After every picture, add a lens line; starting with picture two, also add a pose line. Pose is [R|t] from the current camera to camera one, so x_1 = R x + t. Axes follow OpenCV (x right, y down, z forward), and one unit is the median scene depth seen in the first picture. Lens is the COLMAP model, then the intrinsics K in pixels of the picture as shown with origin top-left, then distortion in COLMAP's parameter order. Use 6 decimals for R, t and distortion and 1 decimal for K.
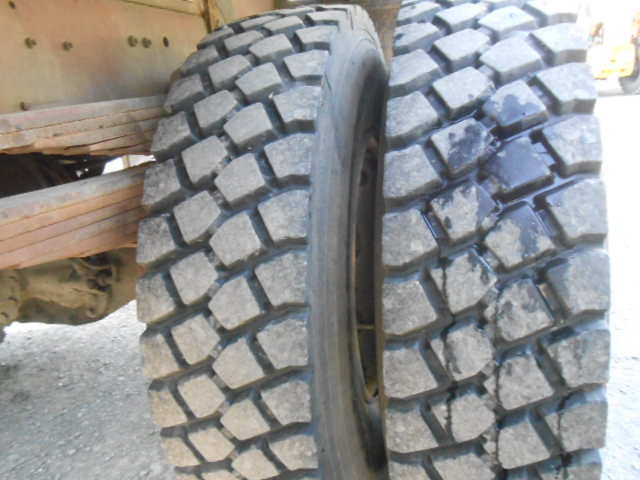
lens RADIAL K [[494.1, 0, 319.1], [0, 494.1, 237.2], [0, 0, 1]] dist [-0.024455, 0.010989]
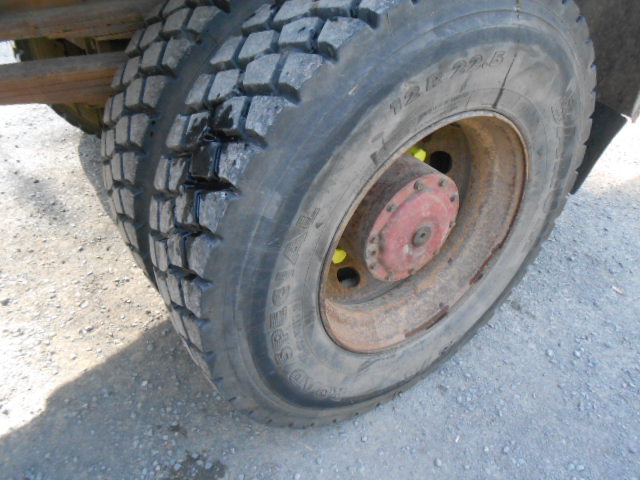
lens RADIAL K [[494.1, 0, 320.3], [0, 494.1, 242.7], [0, 0, 1]] dist [-0.024455, 0.010989]
pose [[0.757259, 0.477256, -0.445854, 1.162335], [-0.291727, 0.857941, 0.422886, -0.530169], [0.584342, -0.190166, 0.788912, 0.061864]]
